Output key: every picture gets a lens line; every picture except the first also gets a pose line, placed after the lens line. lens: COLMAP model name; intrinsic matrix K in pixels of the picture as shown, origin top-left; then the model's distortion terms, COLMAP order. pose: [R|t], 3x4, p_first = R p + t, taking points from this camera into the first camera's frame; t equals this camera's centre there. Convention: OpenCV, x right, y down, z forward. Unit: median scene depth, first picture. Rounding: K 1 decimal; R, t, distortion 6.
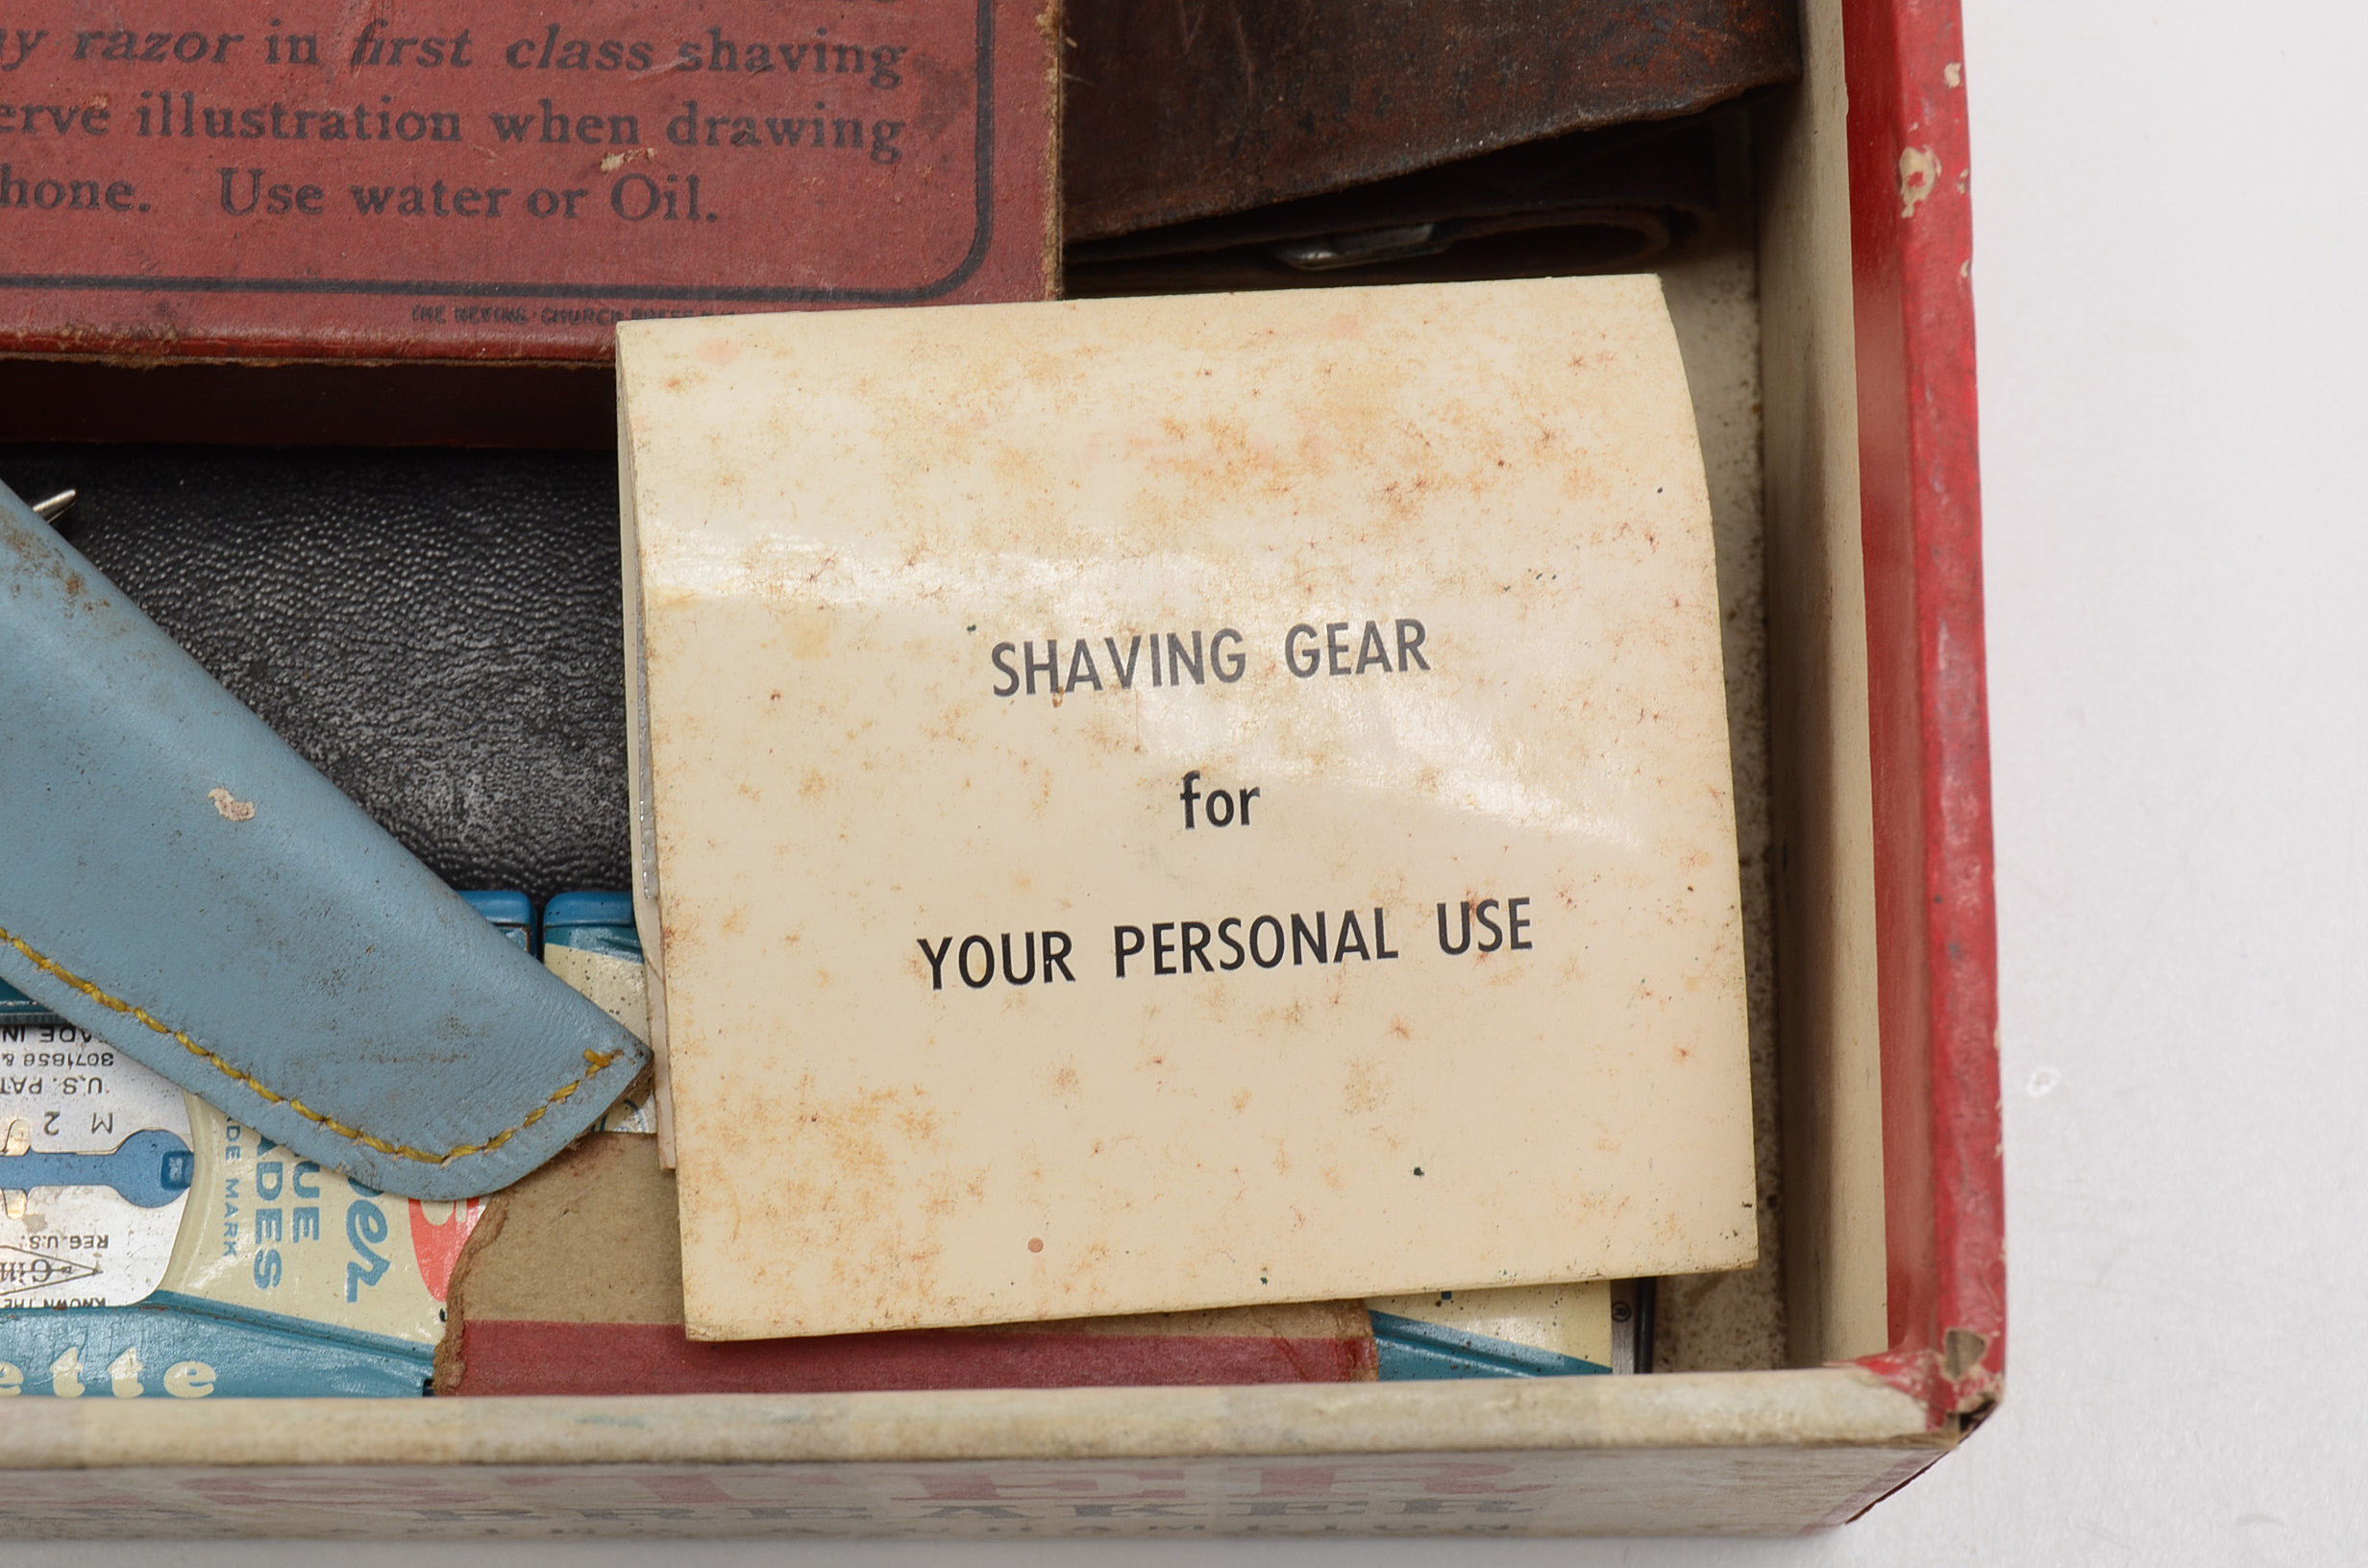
lens RADIAL K [[5137.0, 0, 1178.7], [0, 5137.0, 793.9], [0, 0, 1]] dist [-0.034279, 0.000000]
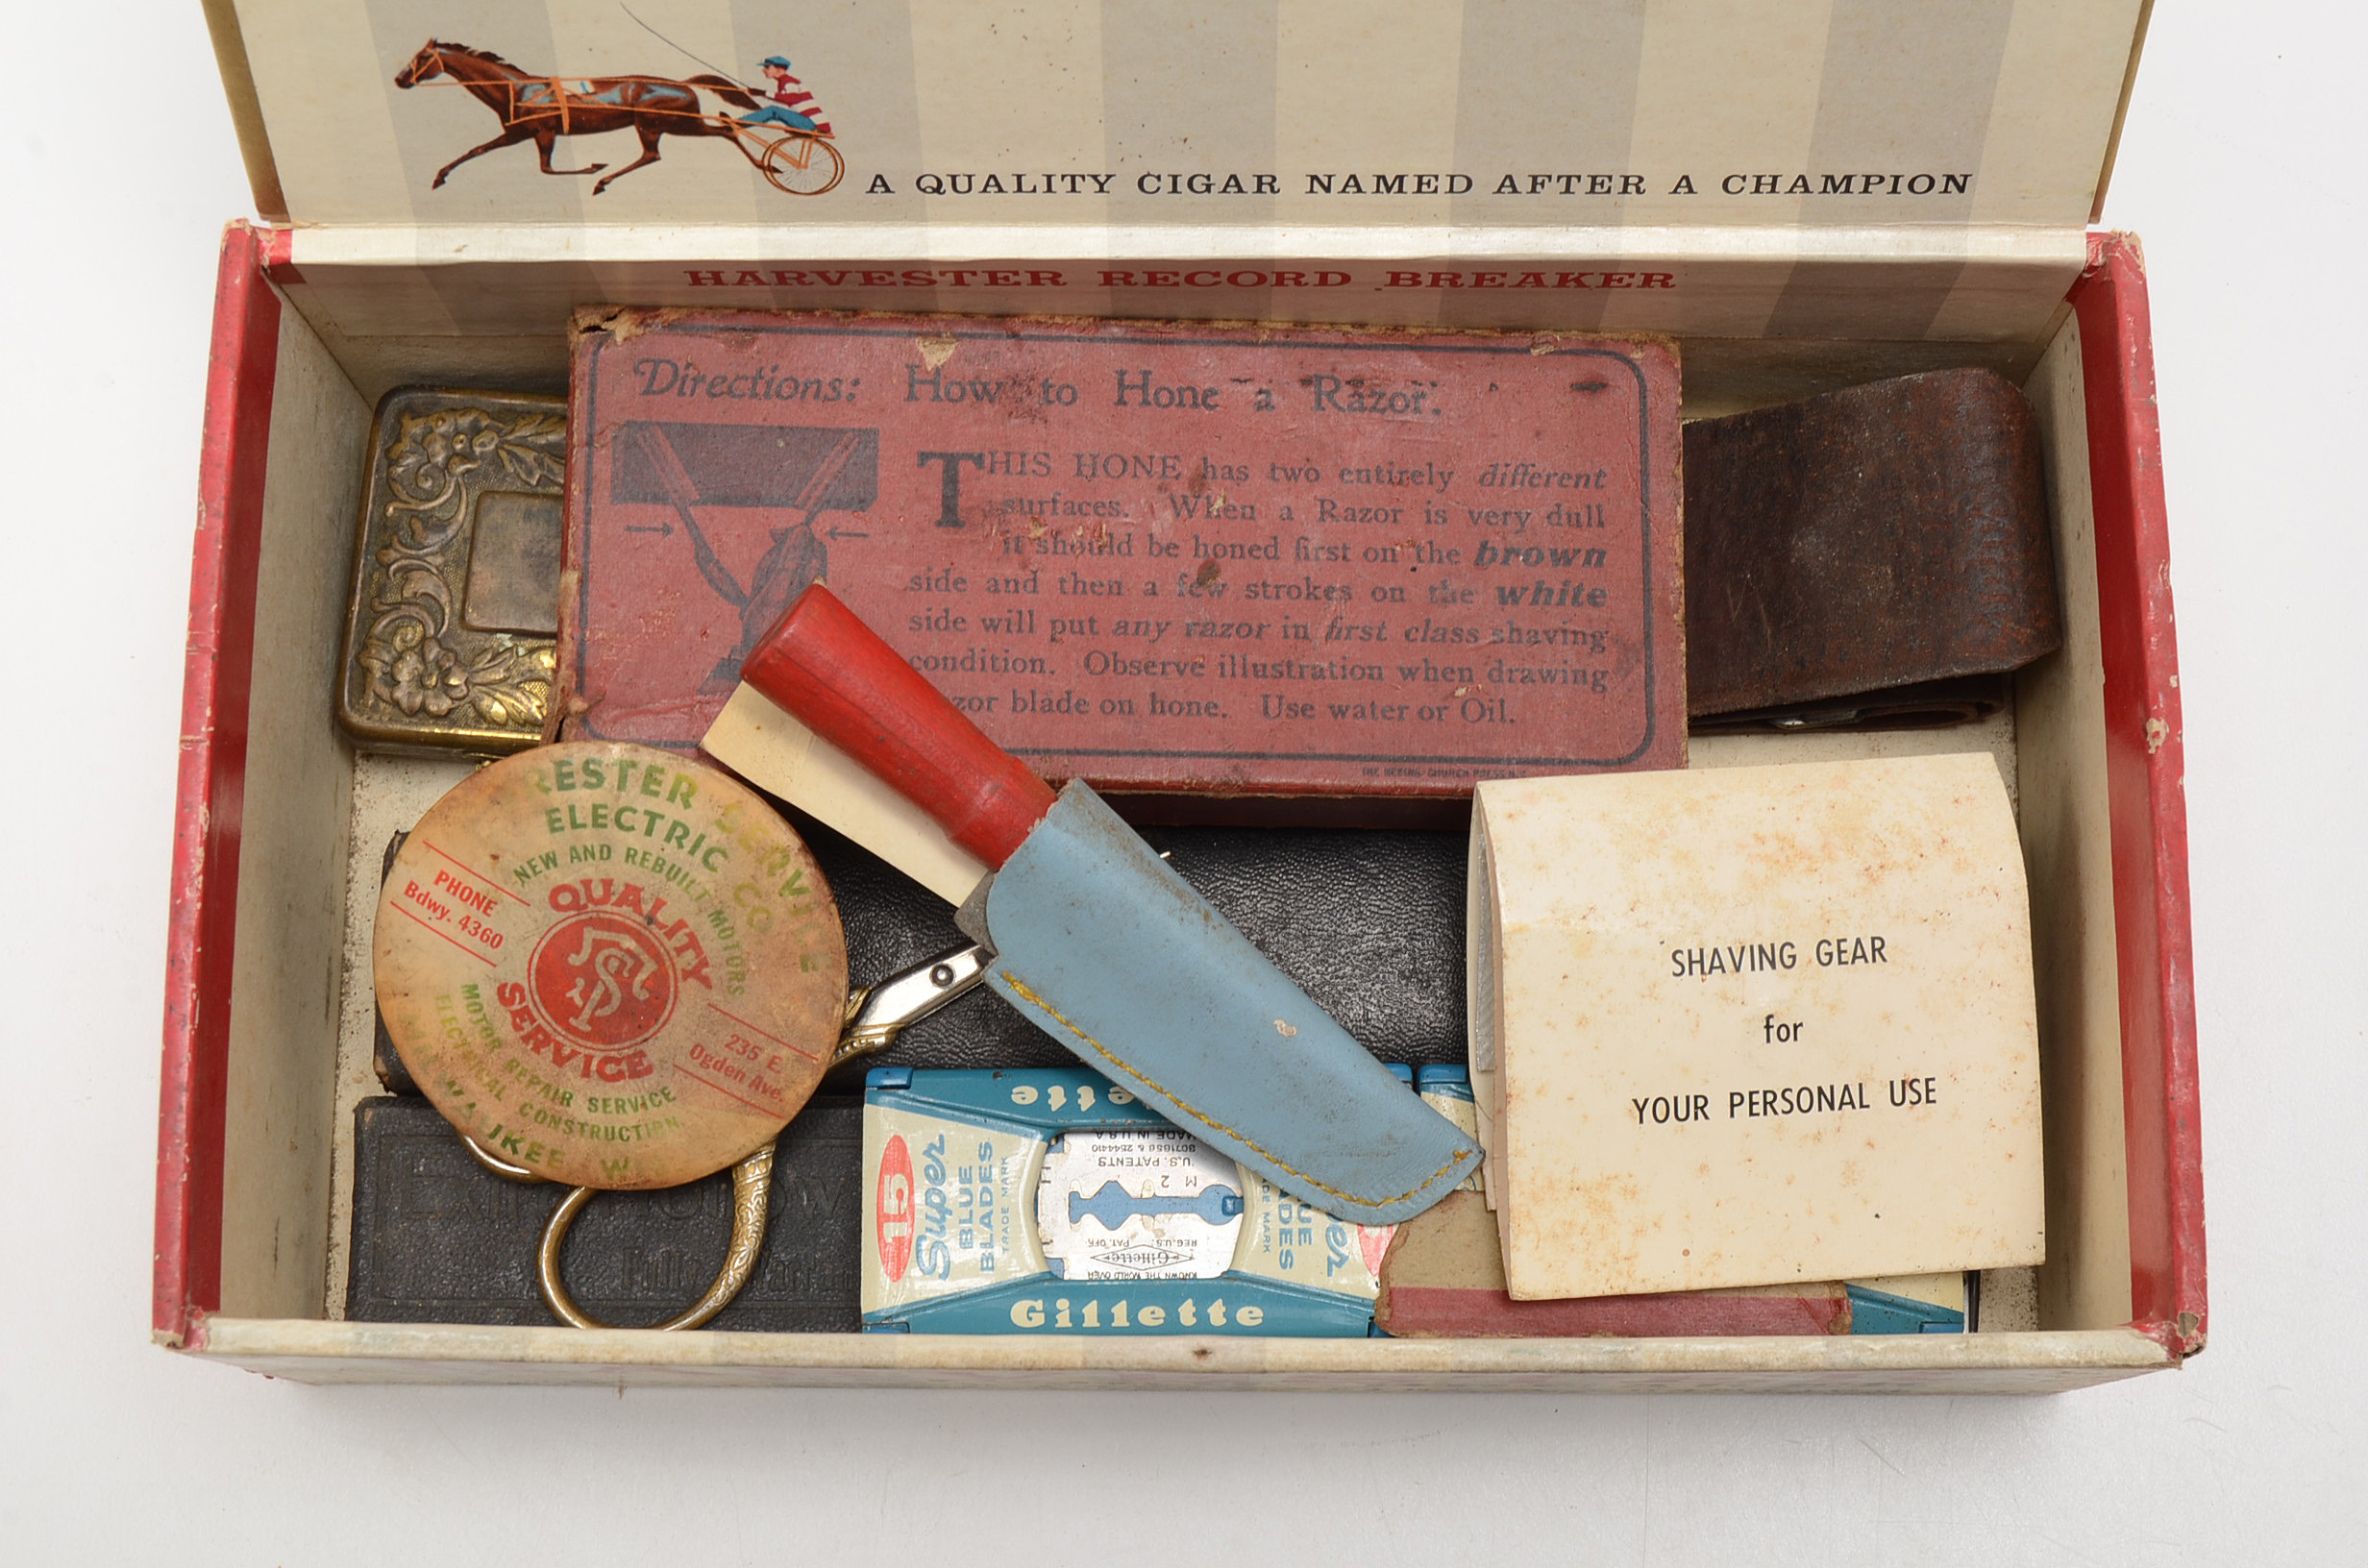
lens RADIAL K [[3630.0, 0, 1194.4], [0, 3630.0, 805.5], [0, 0, 1]] dist [-0.052128, 0.000000]
pose [[0.999958, 0.008504, -0.003543, -0.208147], [-0.008454, 0.999867, 0.013972, -0.099355], [0.003661, -0.013942, 0.999896, -0.381868]]
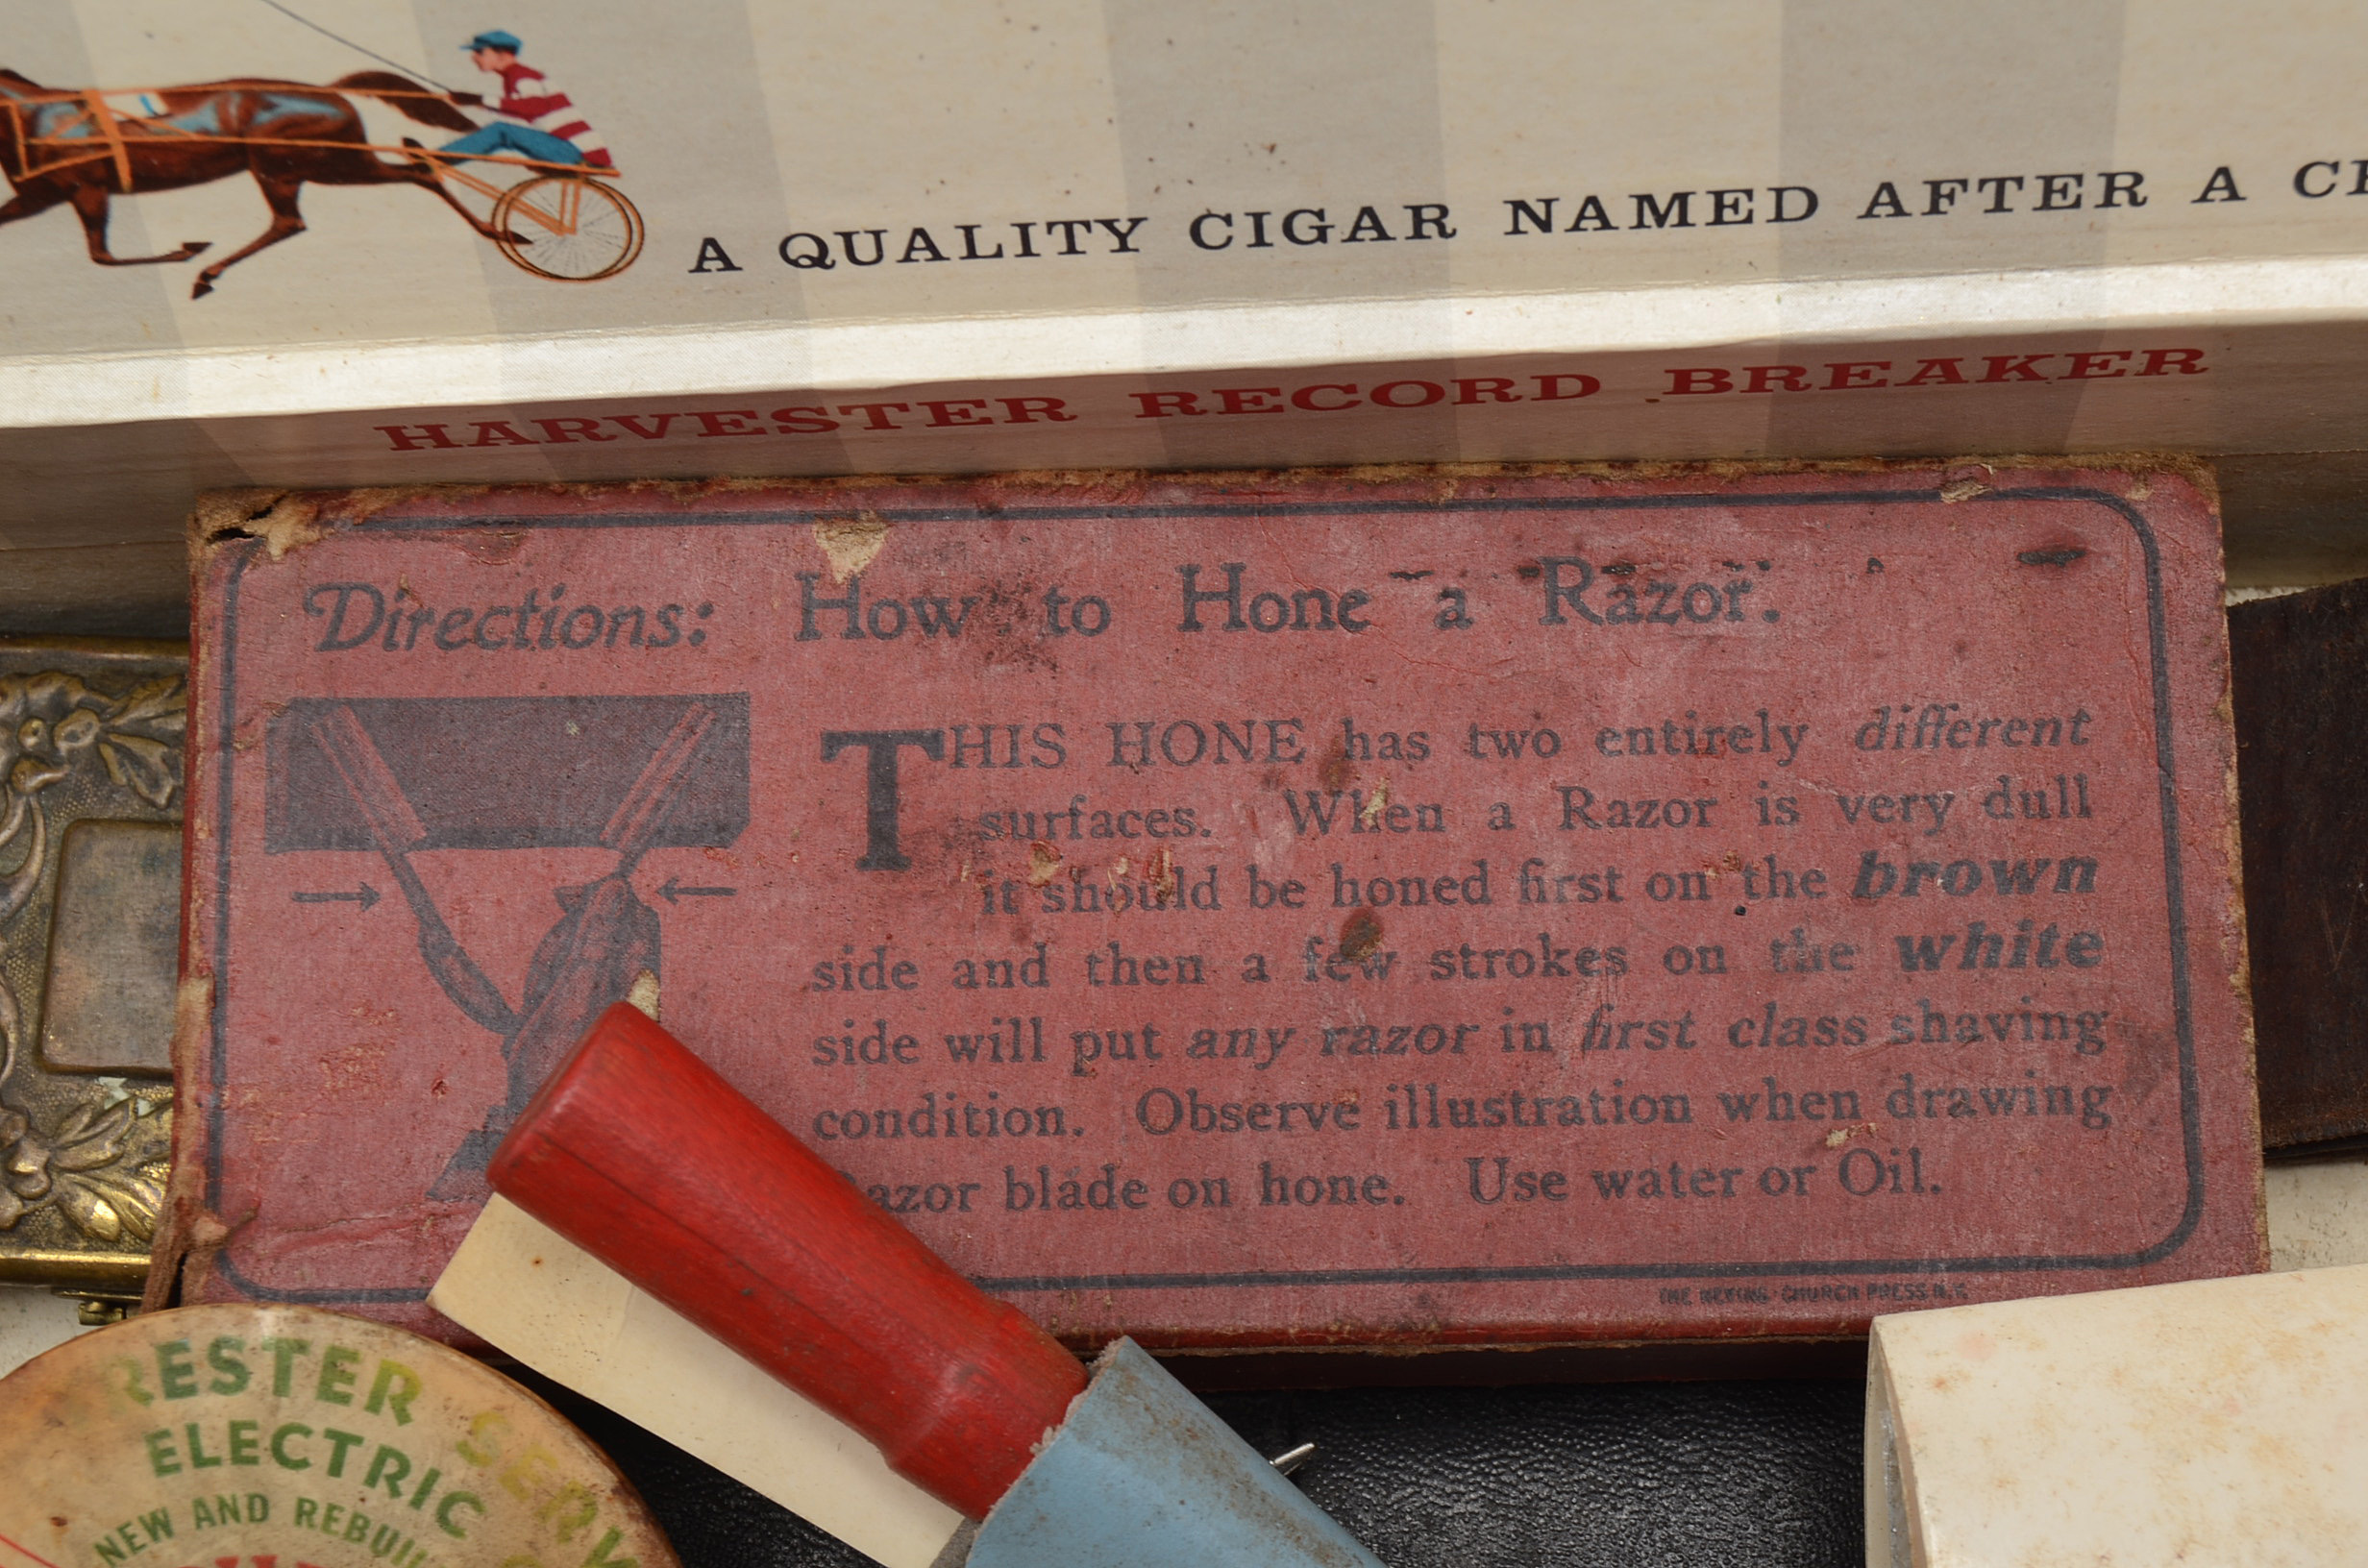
lens RADIAL K [[4781.5, 0, 1196.9], [0, 4781.5, 797.7], [0, 0, 1]] dist [-0.031788, 0.000000]
pose [[0.997249, -0.031711, -0.067000, -0.174847], [0.030458, 0.999343, -0.019630, -0.179199], [0.067578, 0.017536, 0.997560, 0.016257]]
